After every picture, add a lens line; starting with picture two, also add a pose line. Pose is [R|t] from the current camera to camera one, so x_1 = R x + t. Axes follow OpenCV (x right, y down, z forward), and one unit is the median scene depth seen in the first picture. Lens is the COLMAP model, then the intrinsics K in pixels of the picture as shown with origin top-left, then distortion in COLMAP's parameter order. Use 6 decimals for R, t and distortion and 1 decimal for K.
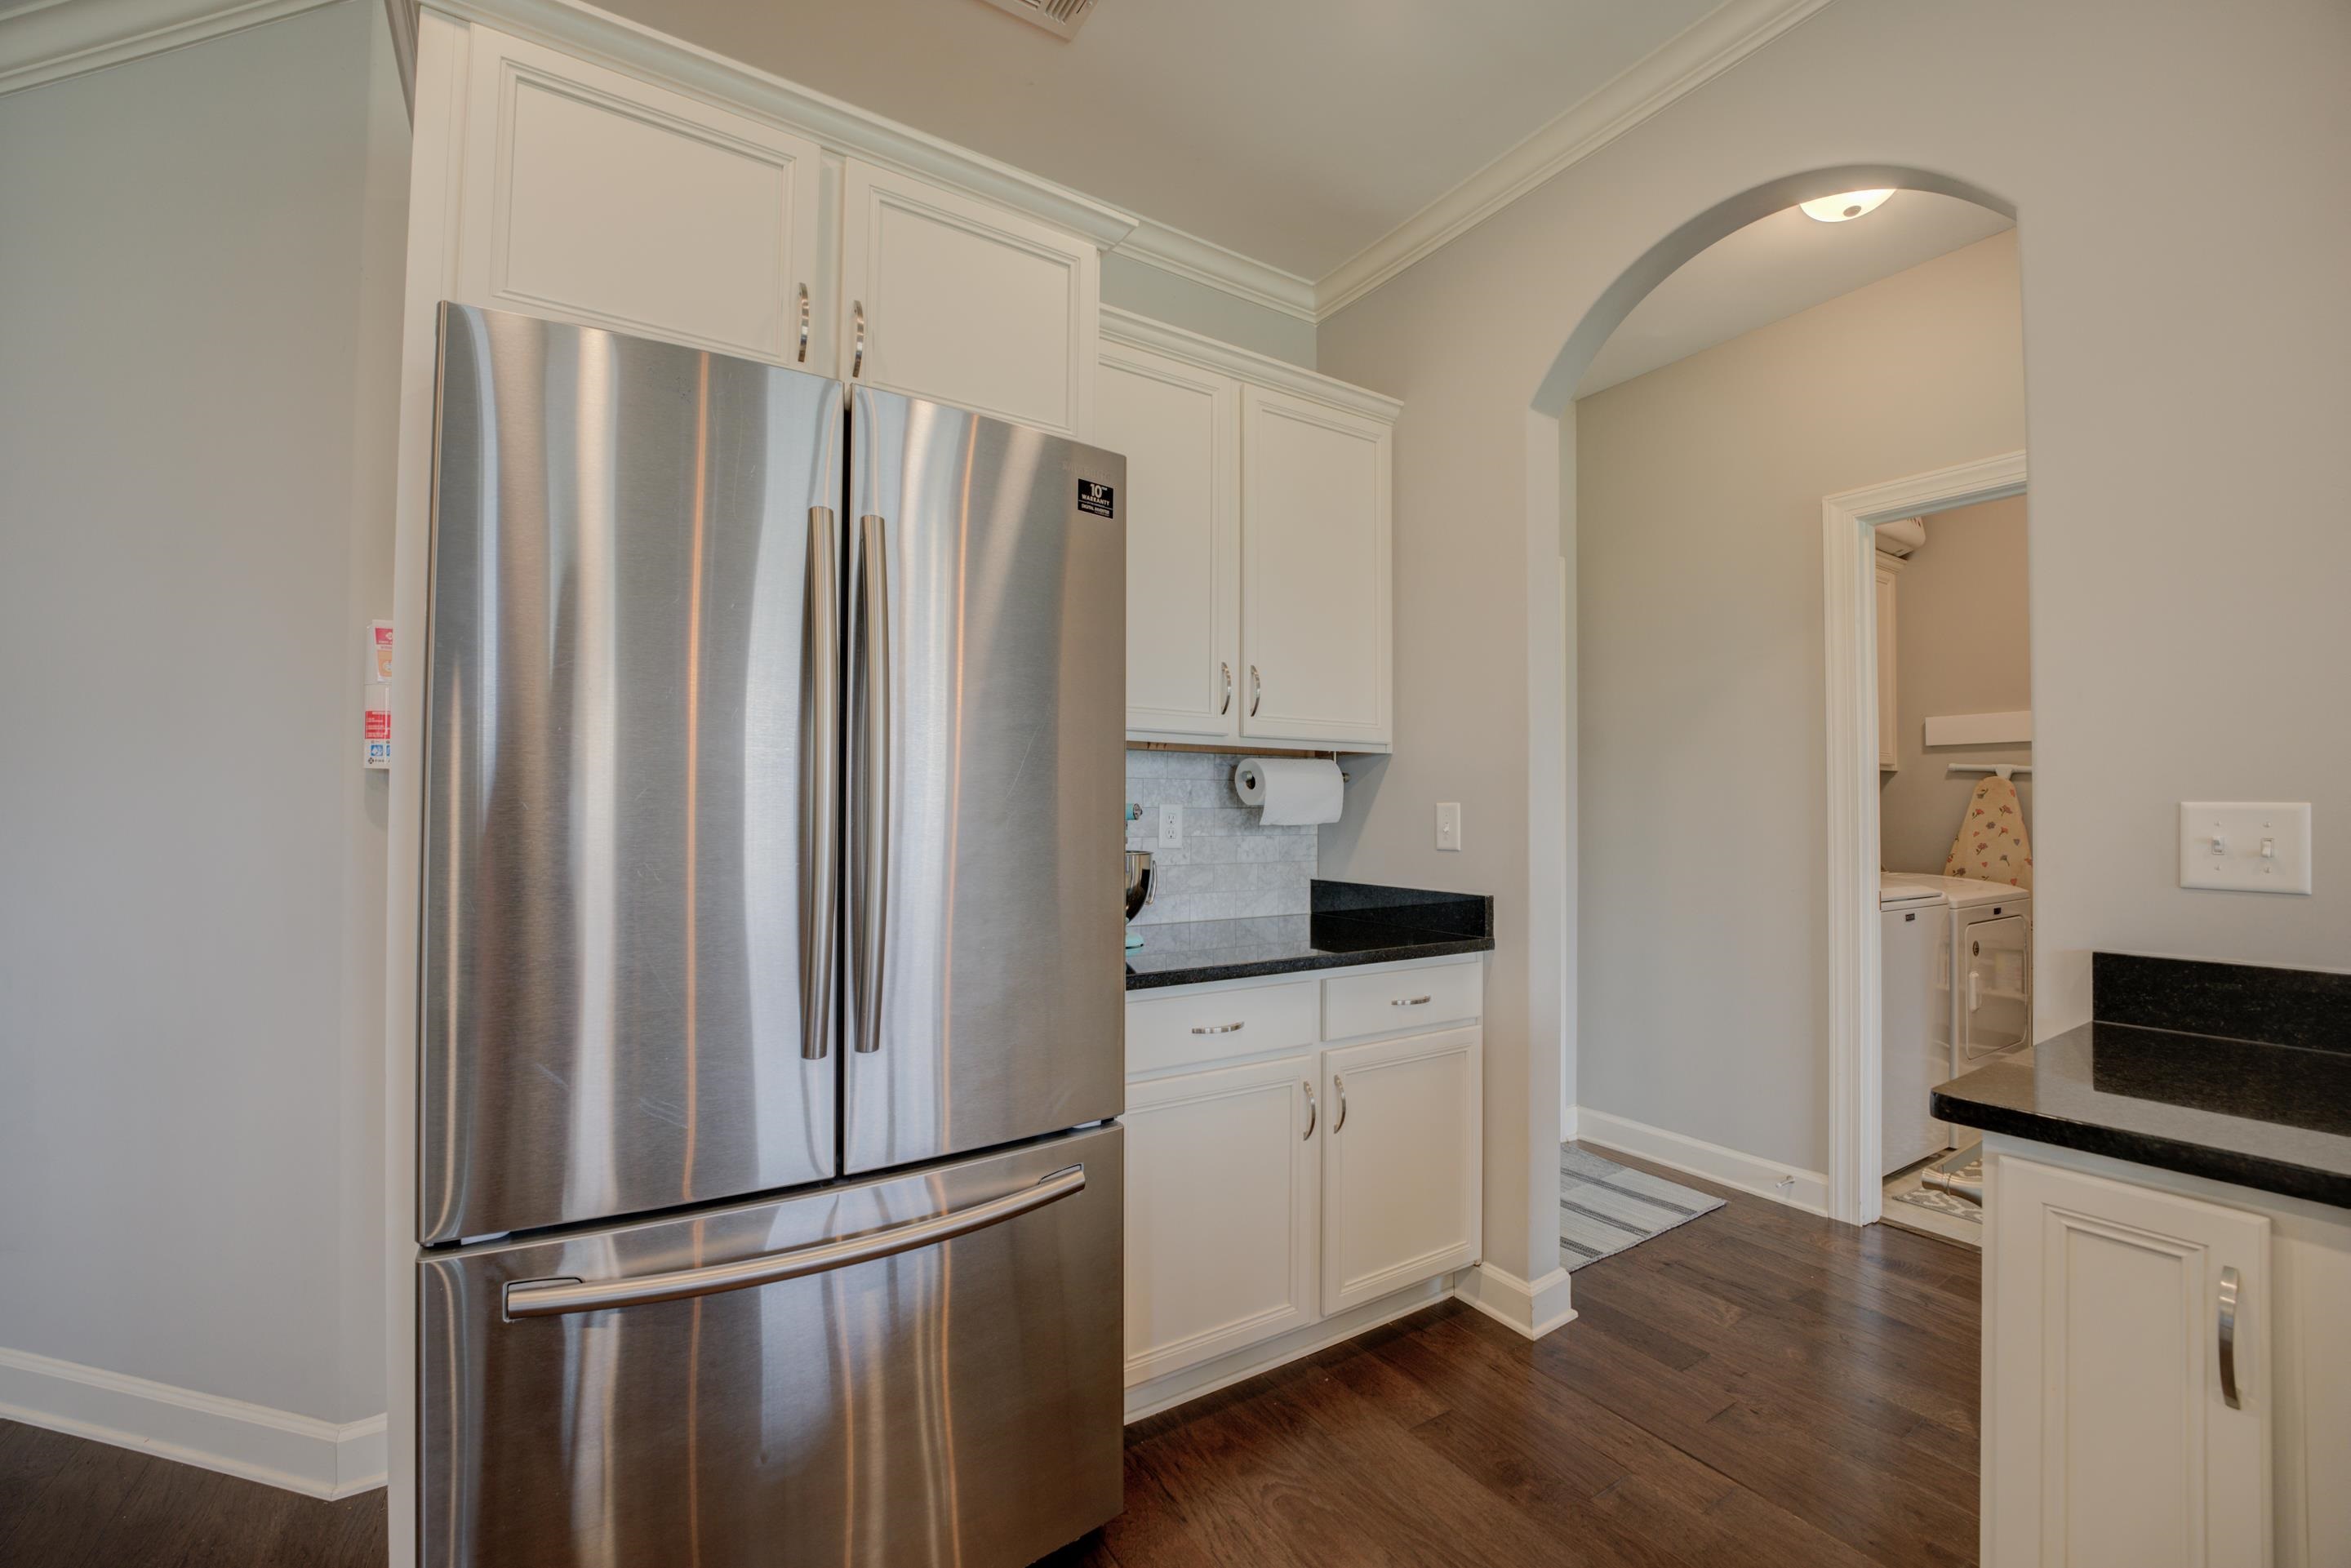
lens RADIAL K [[949.3, 0, 1175.3], [0, 949.3, 793.4], [0, 0, 1]] dist [-0.023919, 0.000460]
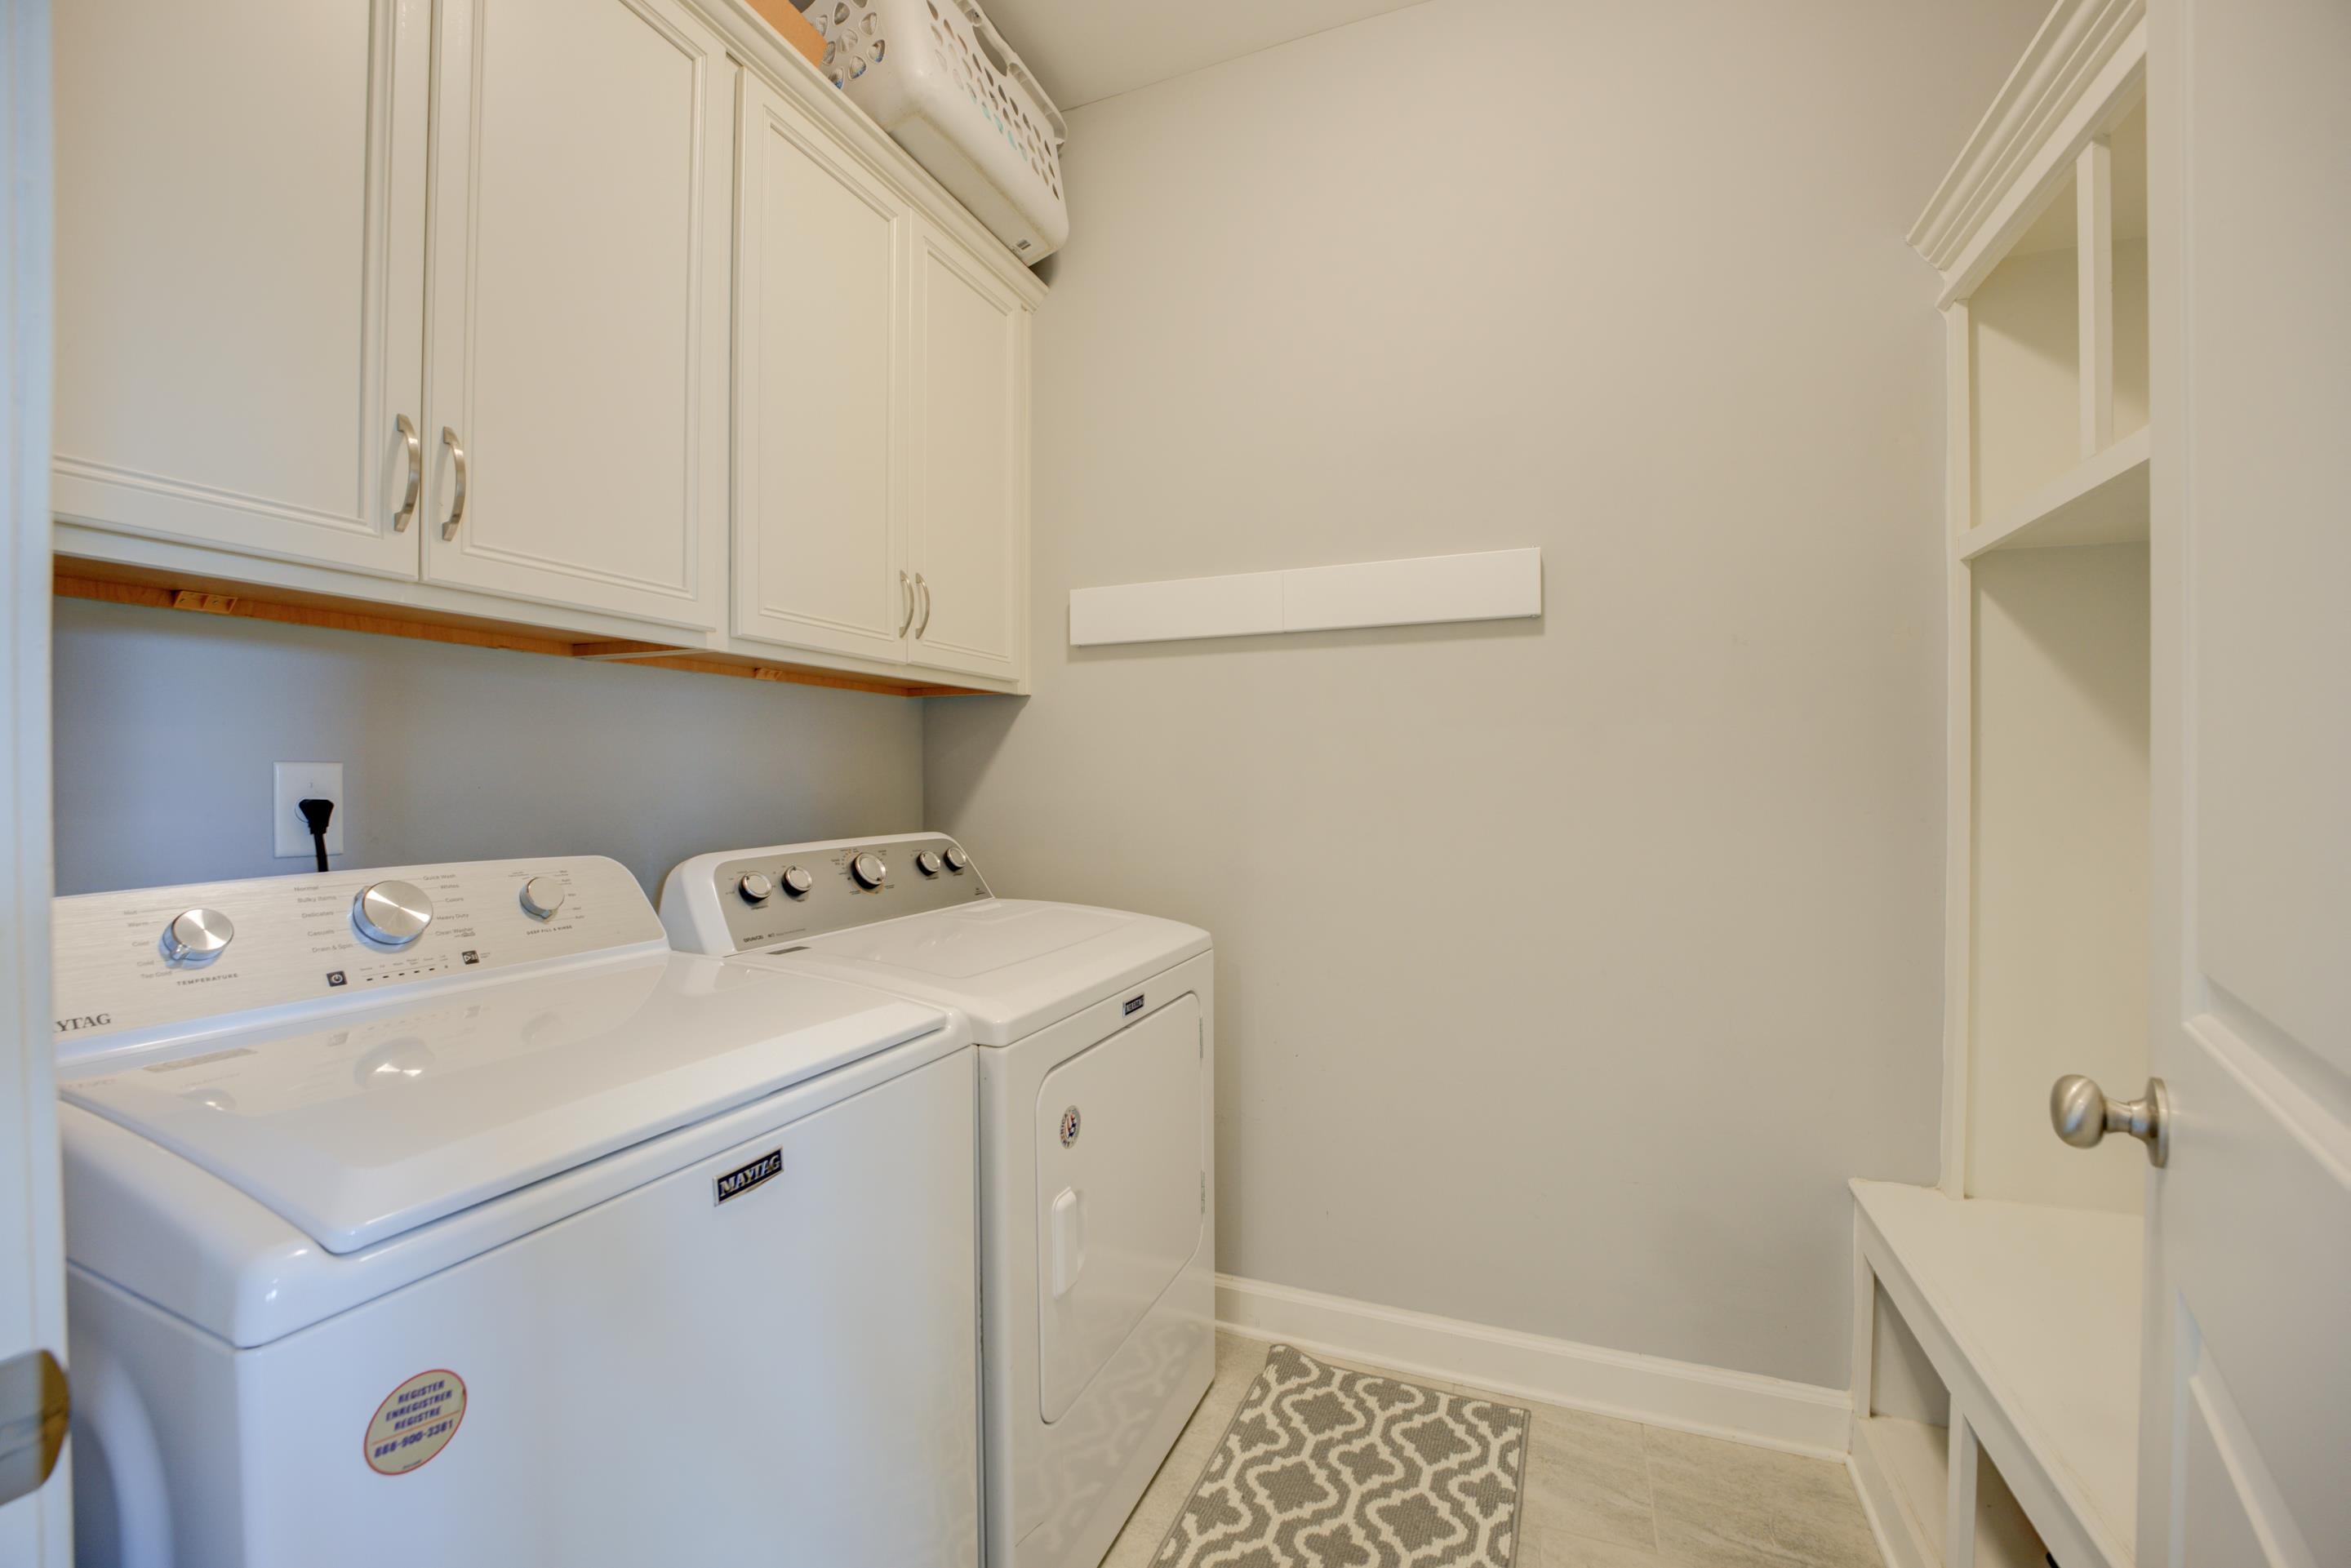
lens RADIAL K [[949.3, 0, 1173.9], [0, 949.3, 784.8], [0, 0, 1]] dist [-0.023919, 0.000460]
pose [[0.815883, -0.006082, 0.578185, 0.549733], [-0.004360, 0.999852, 0.016671, 0.016838], [-0.578200, -0.016122, 0.815736, 0.542655]]
